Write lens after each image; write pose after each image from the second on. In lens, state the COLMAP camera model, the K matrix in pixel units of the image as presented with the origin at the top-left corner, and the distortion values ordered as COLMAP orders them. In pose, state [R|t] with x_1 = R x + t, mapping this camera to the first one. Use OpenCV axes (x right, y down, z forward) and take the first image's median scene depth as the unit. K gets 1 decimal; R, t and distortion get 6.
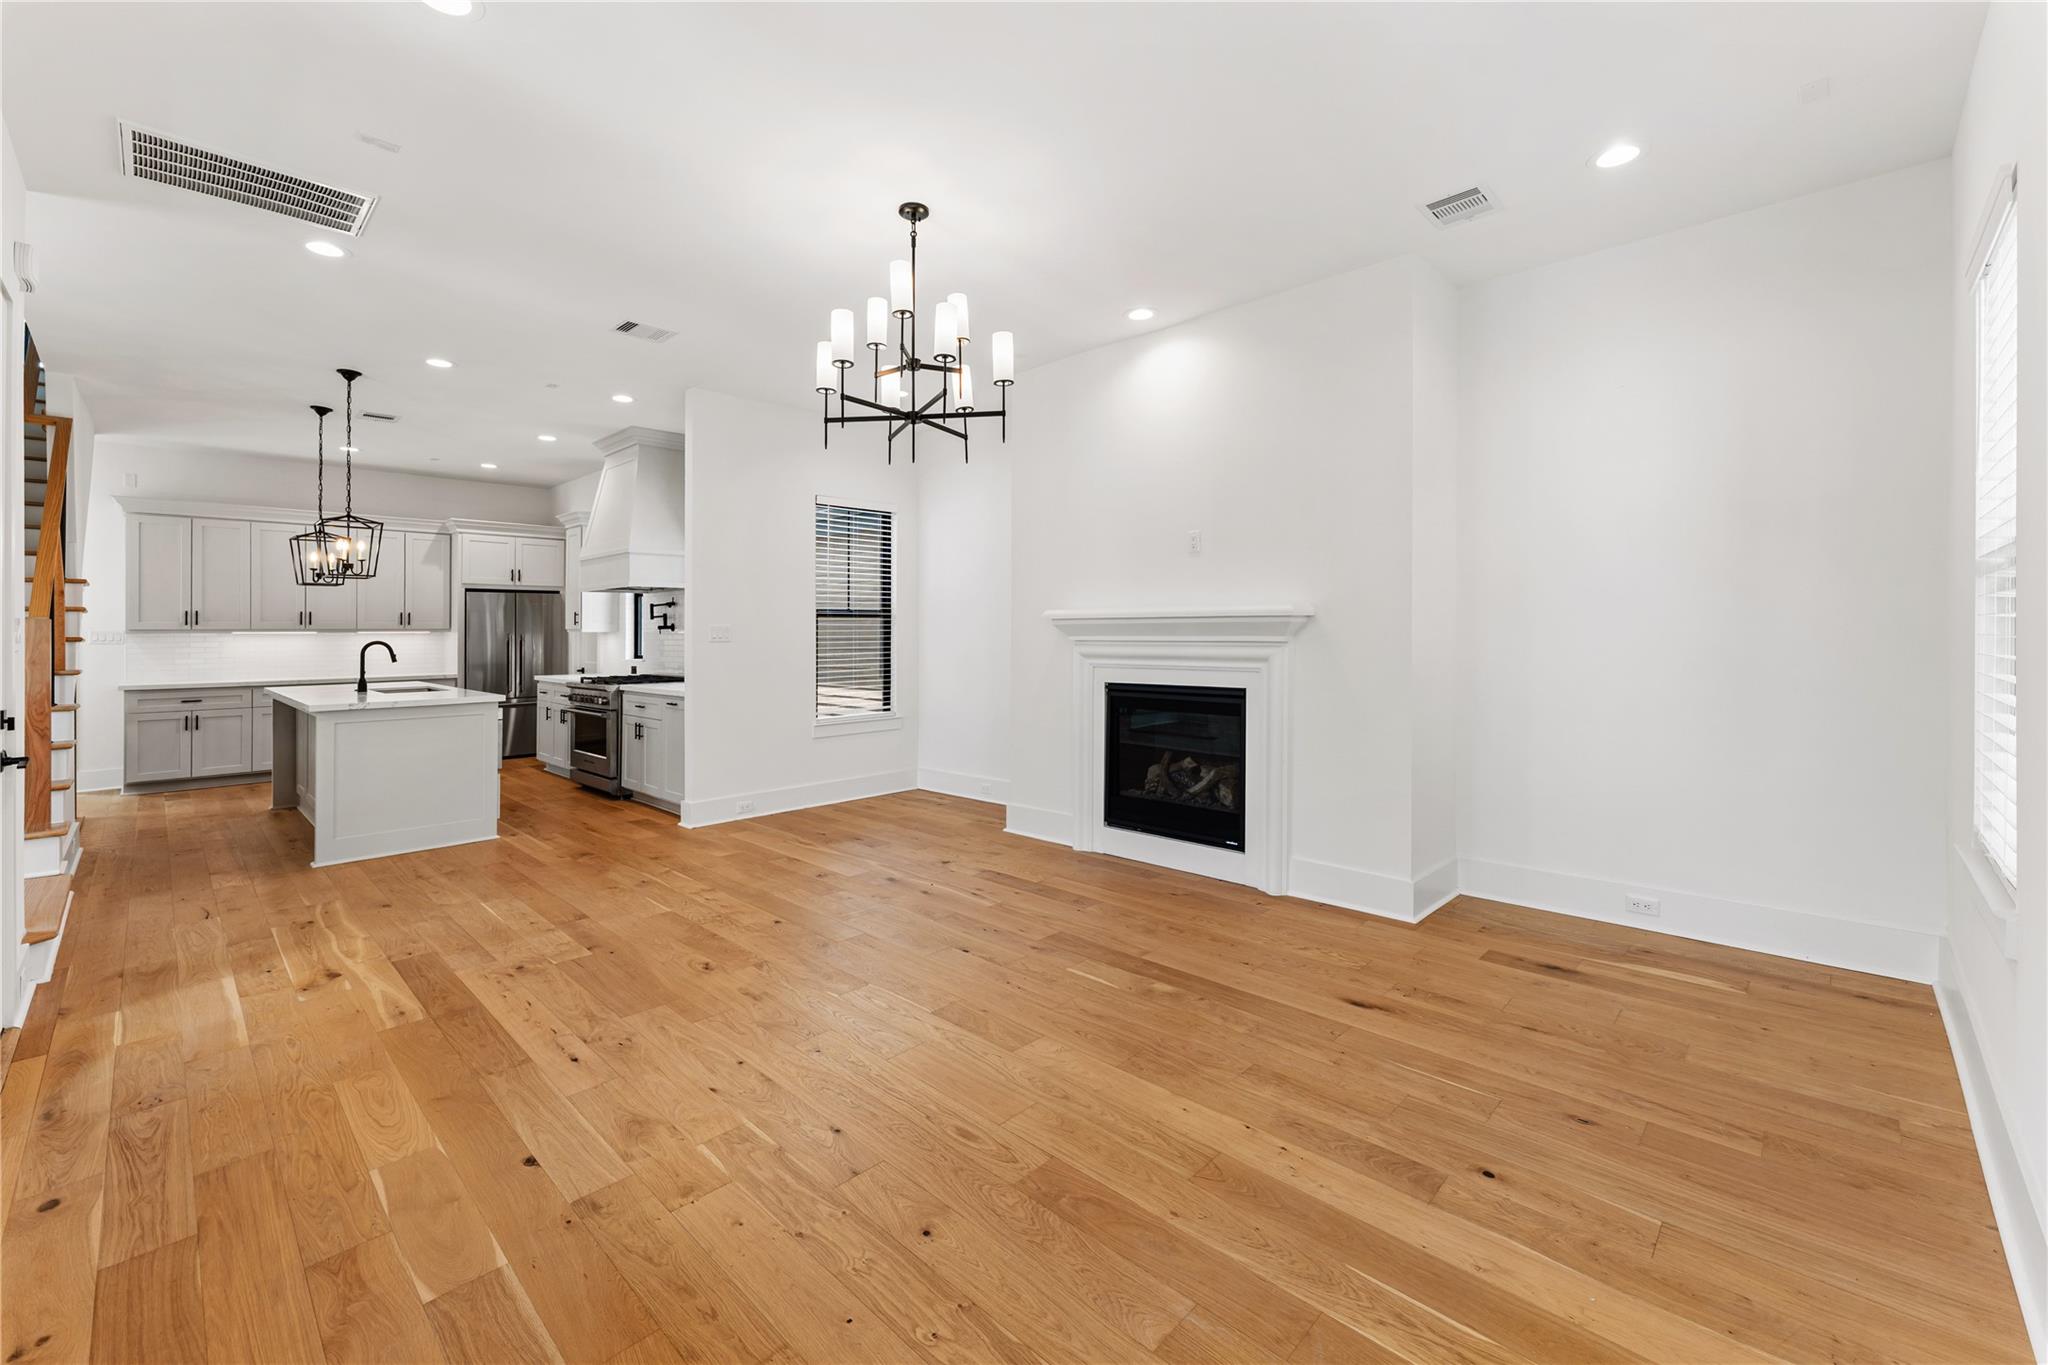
lens RADIAL K [[841.0, 0, 1019.9], [0, 841.0, 633.2], [0, 0, 1]] dist [0.000360, -0.000143]
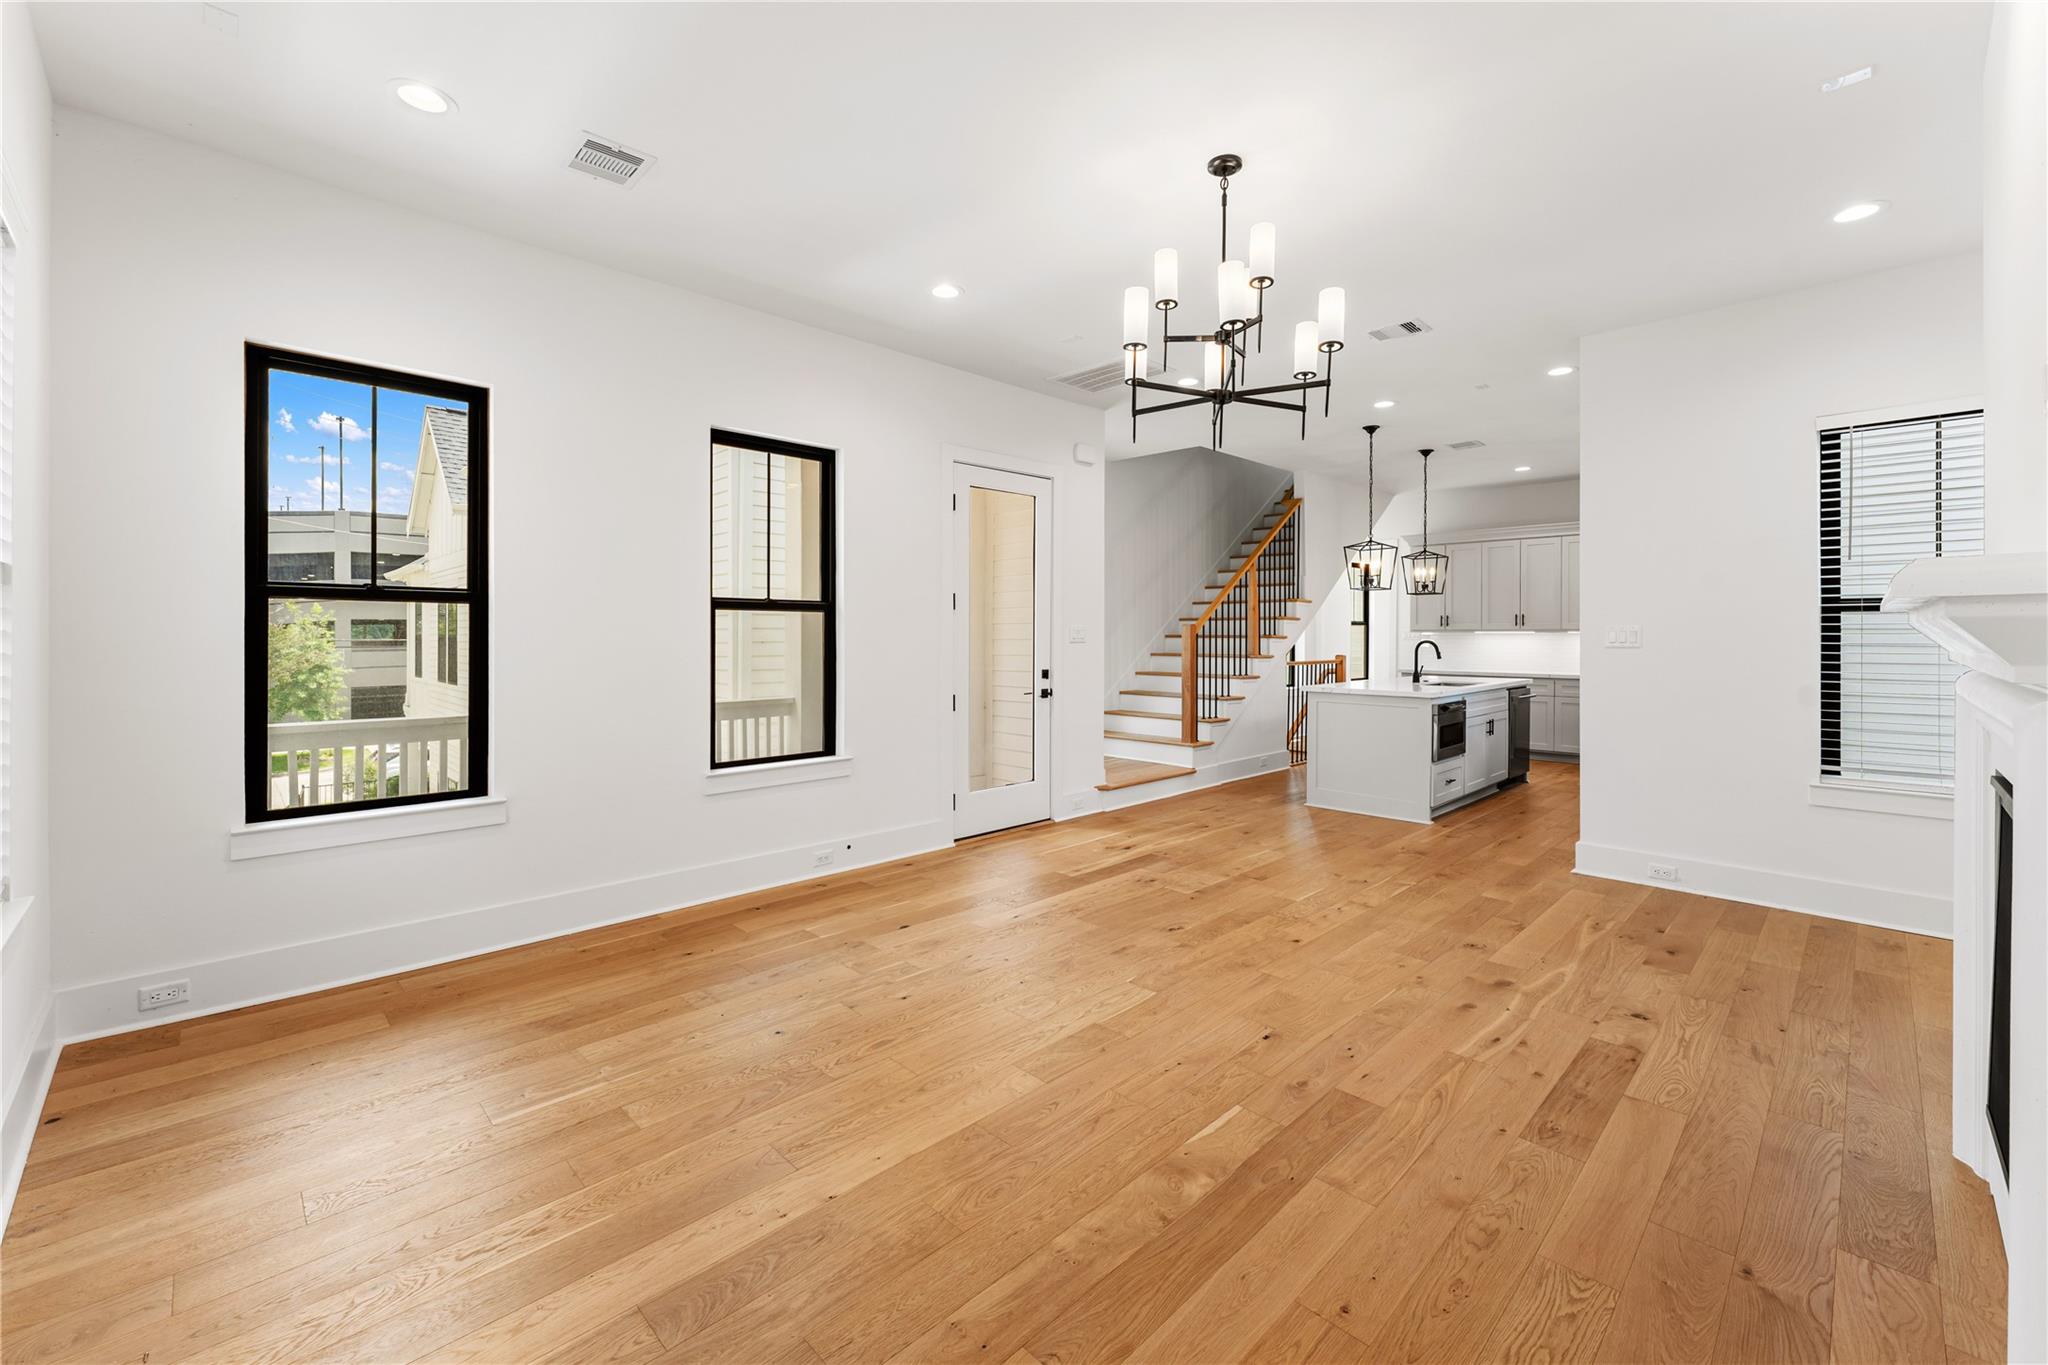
lens RADIAL K [[841.0, 0, 1019.9], [0, 841.0, 633.2], [0, 0, 1]] dist [0.000360, -0.000143]
pose [[-0.028532, 0.006800, -0.999570, 0.710325], [-0.002922, 0.999972, 0.006886, -0.011933], [0.999589, 0.003117, -0.028512, 0.753233]]
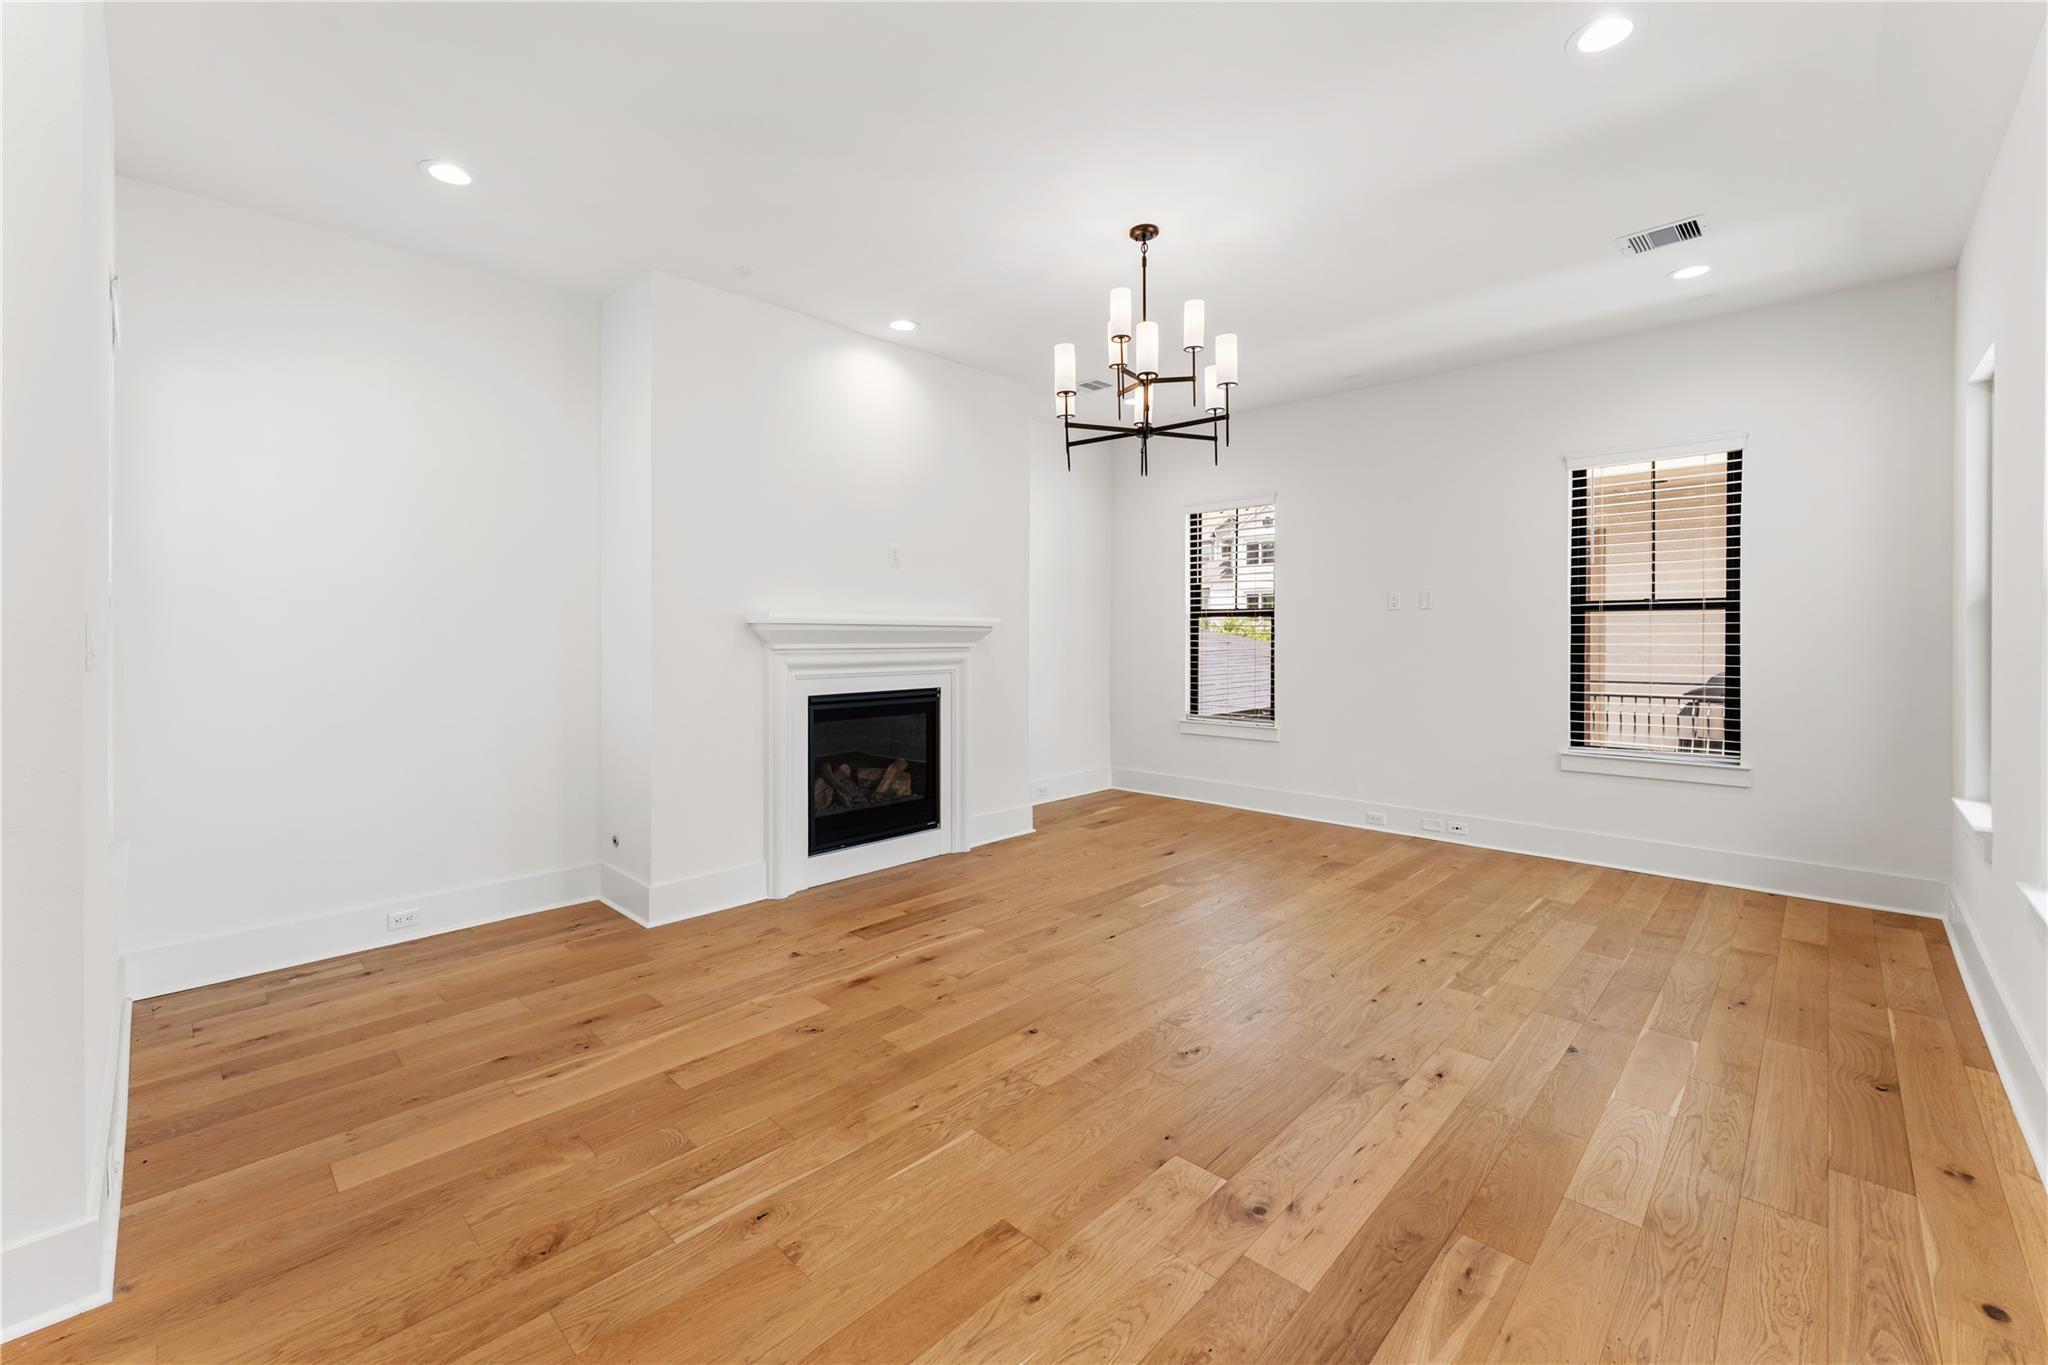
lens RADIAL K [[830.6, 0, 1022.7], [0, 830.6, 650.7], [0, 0, 1]] dist [0.002439, 0.000317]
pose [[0.000274, -0.011621, 0.999932, -1.070407], [0.000724, 0.999932, 0.011621, 0.000936], [-1.000000, 0.000721, 0.000283, 1.066050]]
